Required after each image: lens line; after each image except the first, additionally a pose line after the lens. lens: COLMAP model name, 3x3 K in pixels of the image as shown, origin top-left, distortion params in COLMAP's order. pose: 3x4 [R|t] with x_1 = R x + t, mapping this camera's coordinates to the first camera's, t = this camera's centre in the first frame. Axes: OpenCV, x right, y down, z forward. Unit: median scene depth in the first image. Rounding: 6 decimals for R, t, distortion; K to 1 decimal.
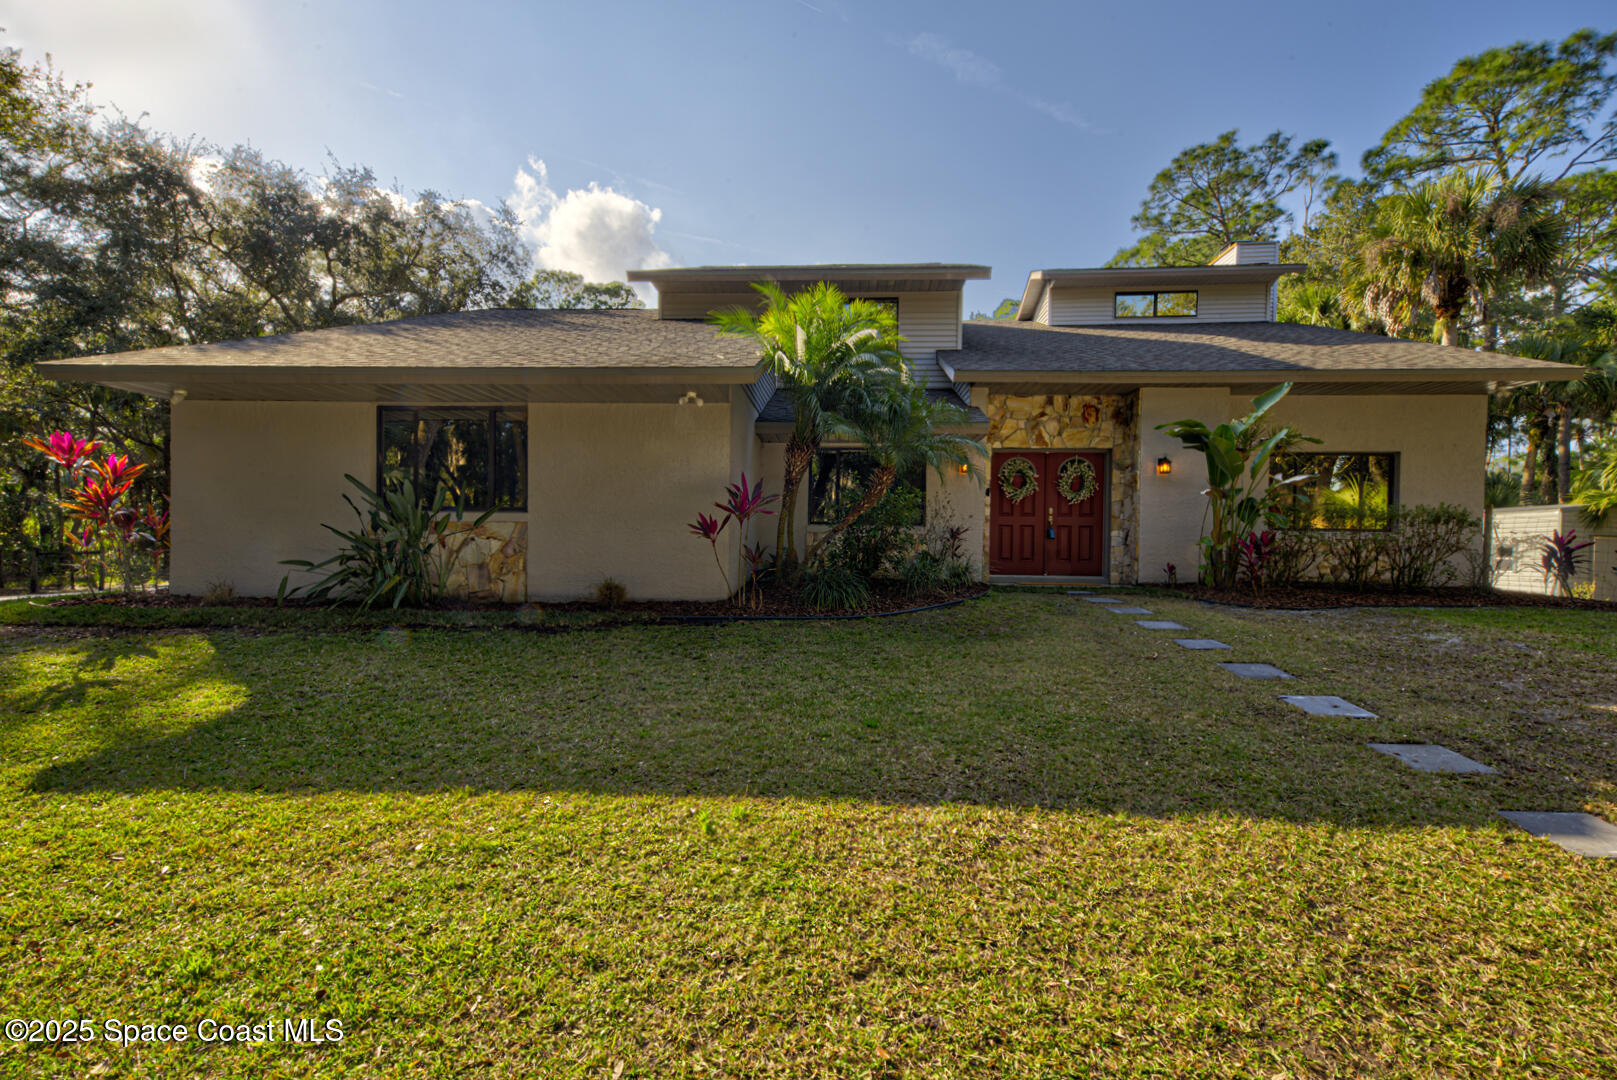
lens RADIAL K [[692.3, 0, 808.4], [0, 692.3, 554.1], [0, 0, 1]] dist [0.000043, 0.000228]
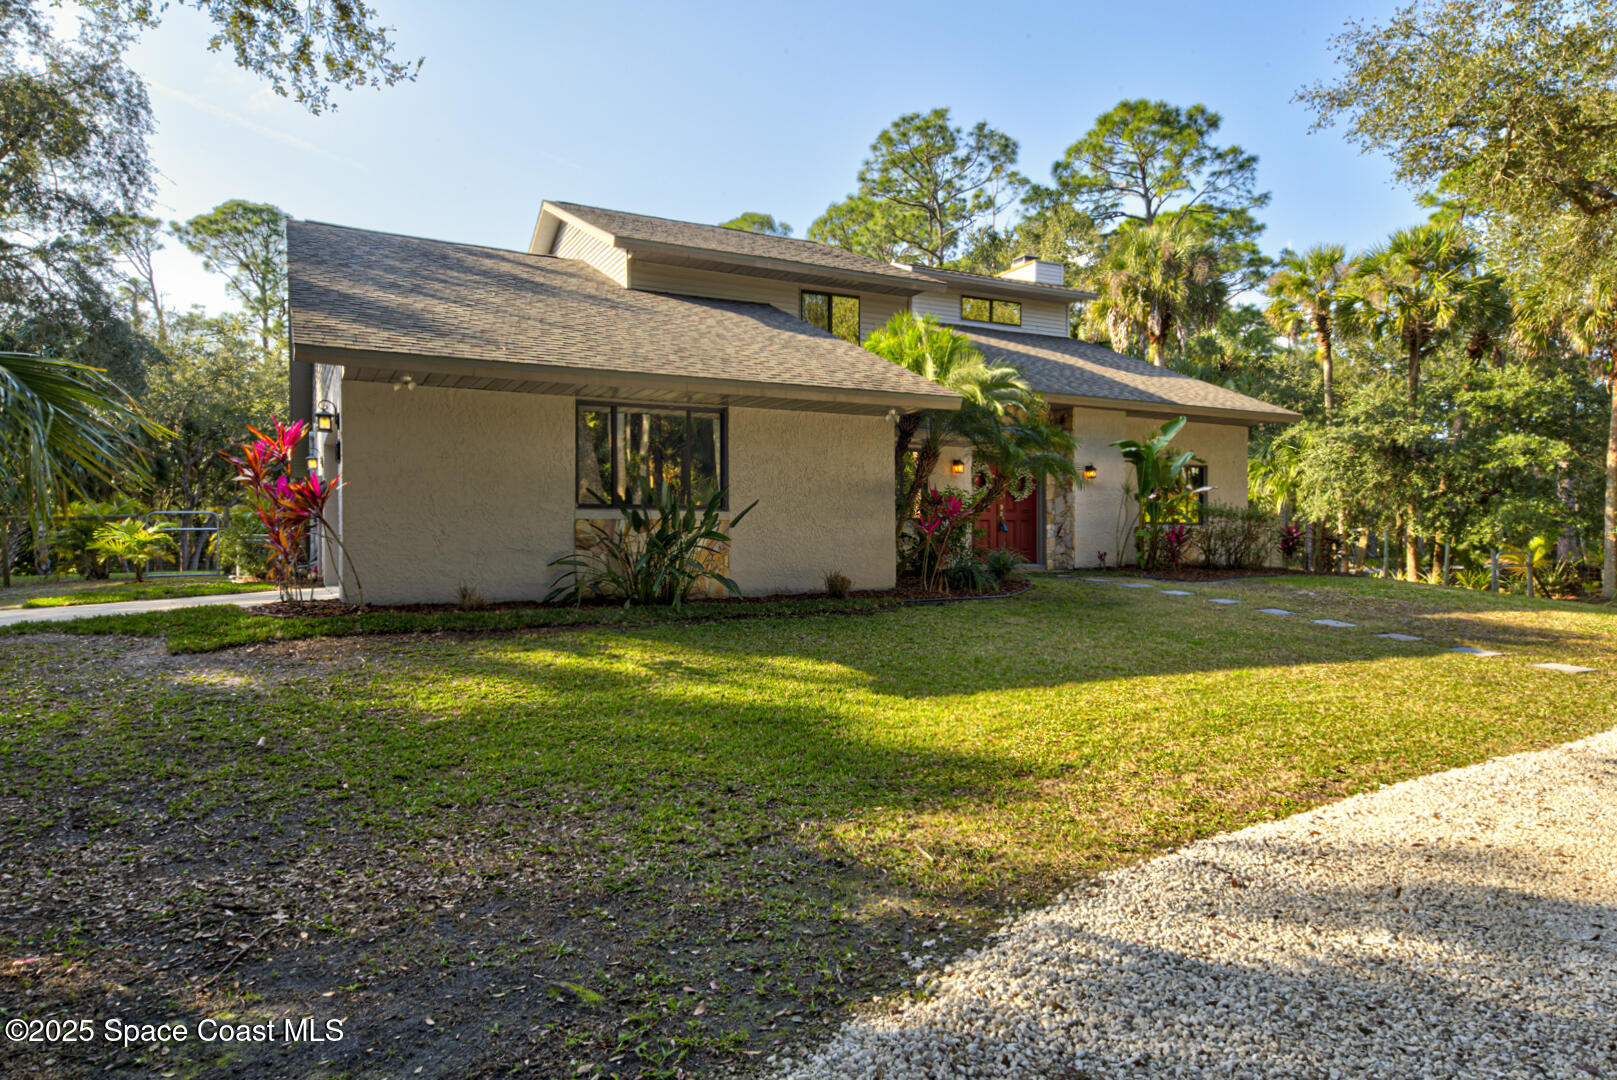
lens RADIAL K [[1004.8, 0, 802.6], [0, 1004.8, 545.8], [0, 0, 1]] dist [0.032639, 0.030571]
pose [[0.837964, -0.019576, 0.545375, -0.633531], [0.018673, 0.999800, 0.007196, -0.013530], [-0.545406, 0.004153, 0.838161, -0.157805]]
